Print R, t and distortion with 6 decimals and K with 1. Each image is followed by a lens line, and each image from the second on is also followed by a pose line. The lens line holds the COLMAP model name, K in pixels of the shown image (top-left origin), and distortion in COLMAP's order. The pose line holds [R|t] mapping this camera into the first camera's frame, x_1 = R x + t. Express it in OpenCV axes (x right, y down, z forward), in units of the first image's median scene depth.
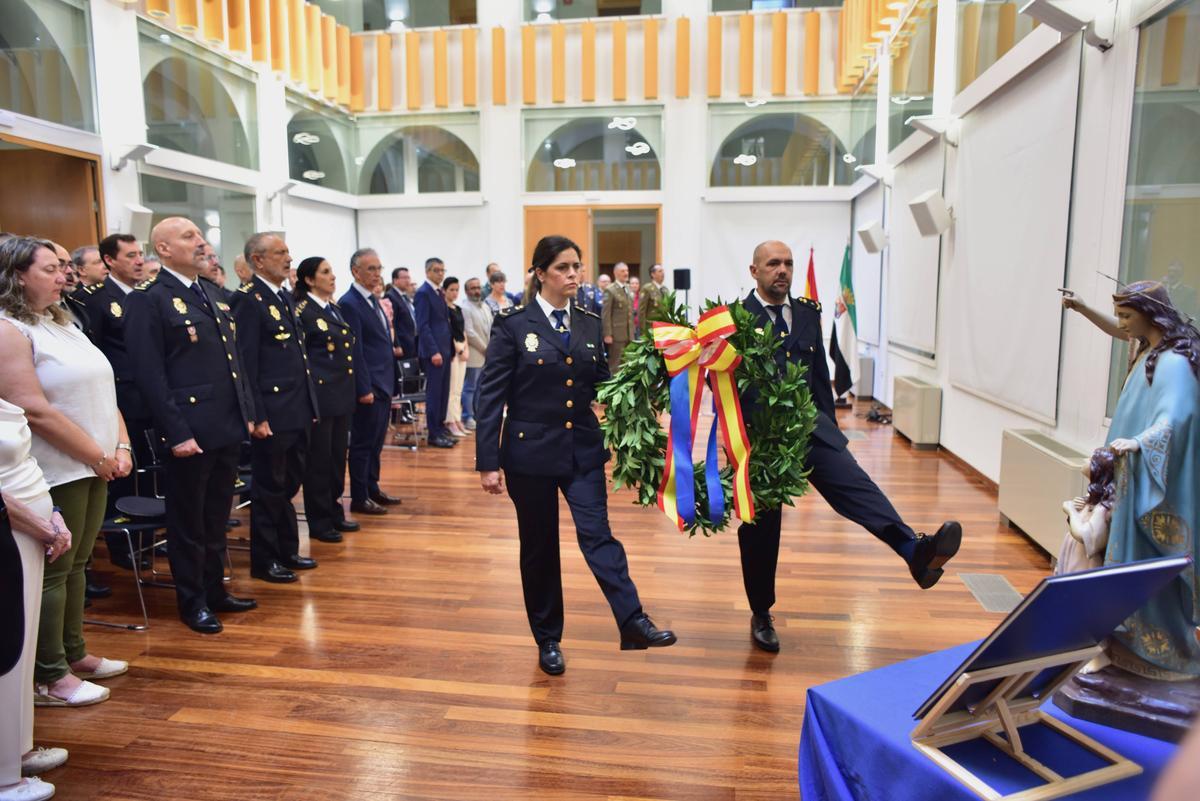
lens RADIAL K [[825.0, 0, 600.0], [0, 825.0, 400.5], [0, 0, 1]] dist [-0.084986, 0.075440]
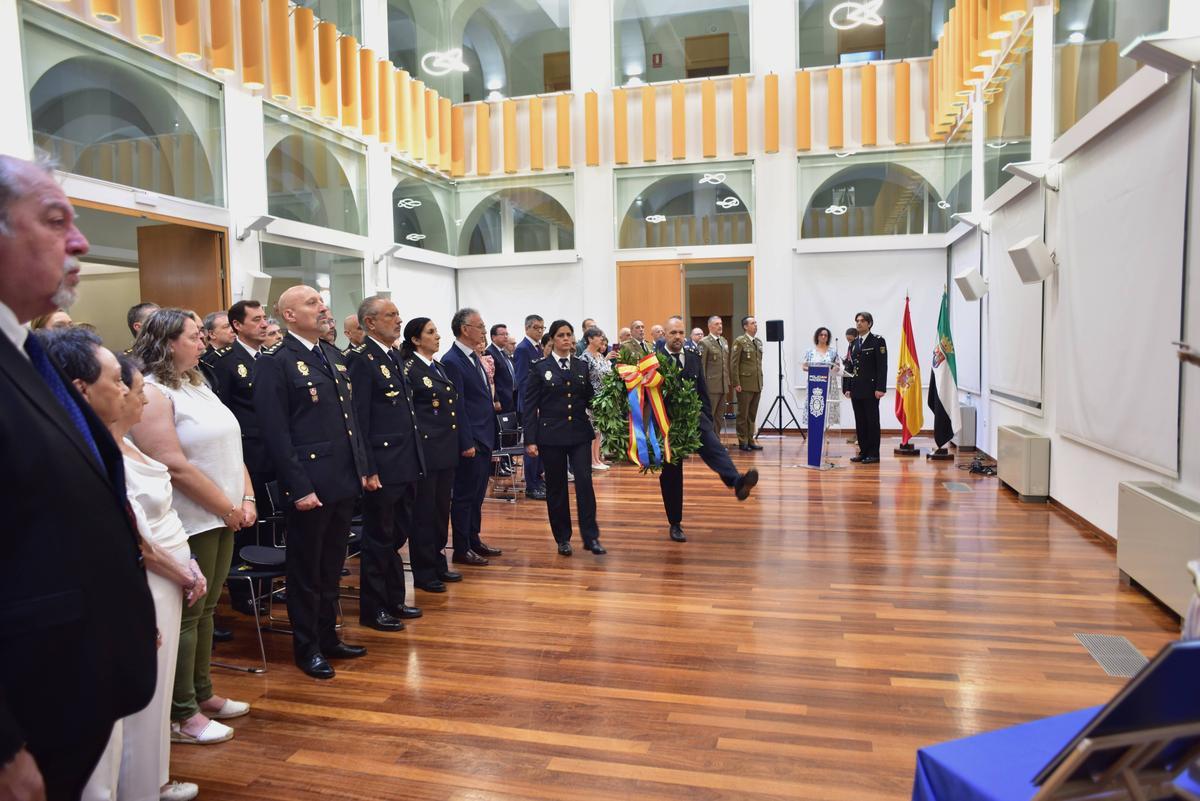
lens RADIAL K [[821.2, 0, 600.0], [0, 821.2, 400.5], [0, 0, 1]] dist [-0.087181, 0.079047]
pose [[0.993719, -0.010173, -0.111441, -0.002809], [0.003218, 0.998045, -0.062411, -0.001807], [0.111858, 0.061660, 0.991809, -0.007273]]
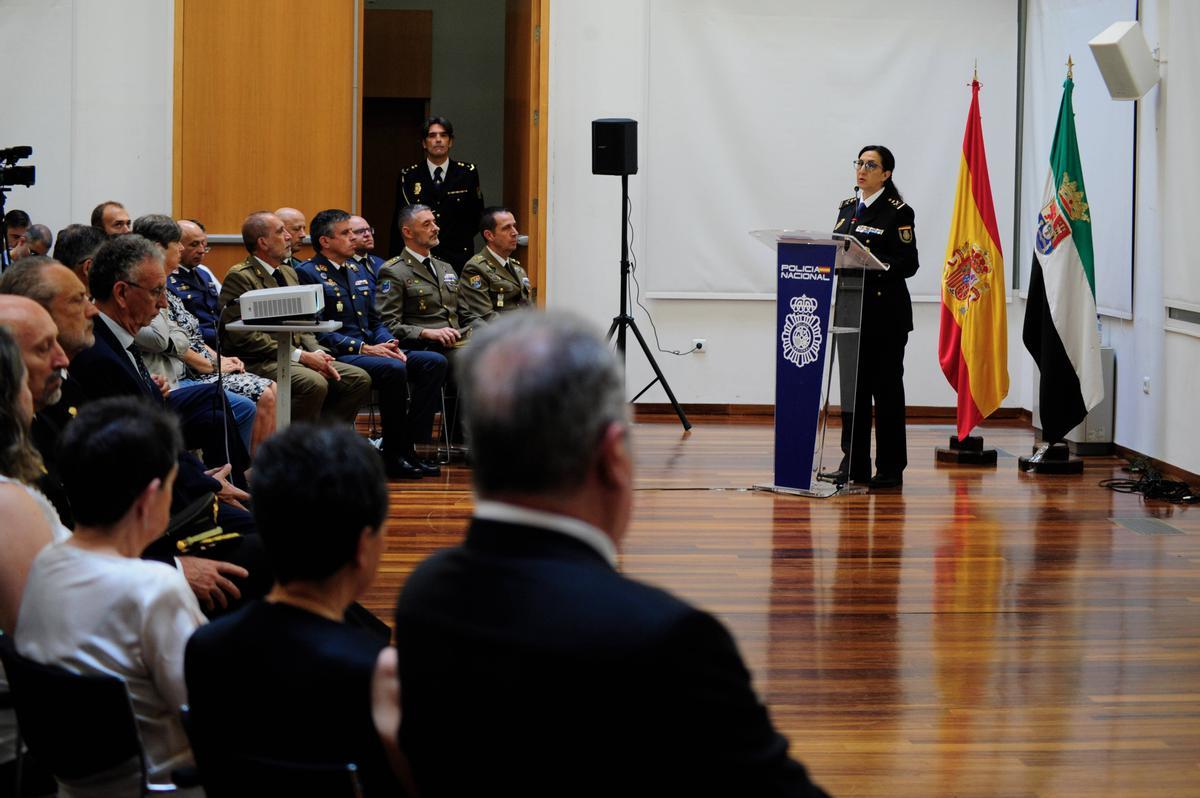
lens RADIAL K [[2537.2, 0, 600.0], [0, 2537.2, 399.0], [0, 0, 1]] dist [-0.246788, -0.326964]
pose [[0.972263, -0.003464, 0.233865, -0.272329], [0.012606, 0.999213, -0.037607, 0.021383], [-0.233551, 0.039512, 0.971541, -0.207656]]
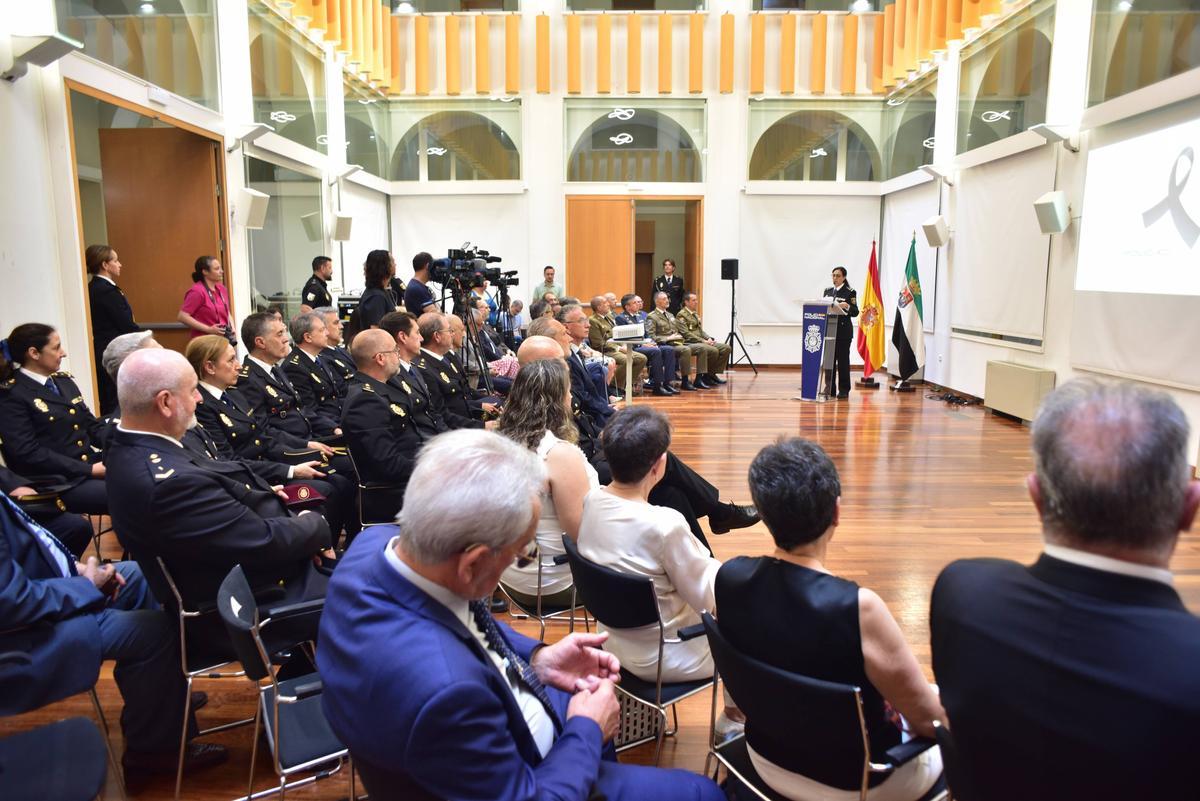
lens RADIAL K [[821.2, 0, 600.0], [0, 821.2, 400.5], [0, 0, 1]] dist [-0.087181, 0.079047]
pose [[0.991243, -0.016456, 0.131019, -0.296209], [0.014369, 0.999755, 0.016857, -0.002876], [-0.131264, -0.014826, 0.991237, -0.000063]]
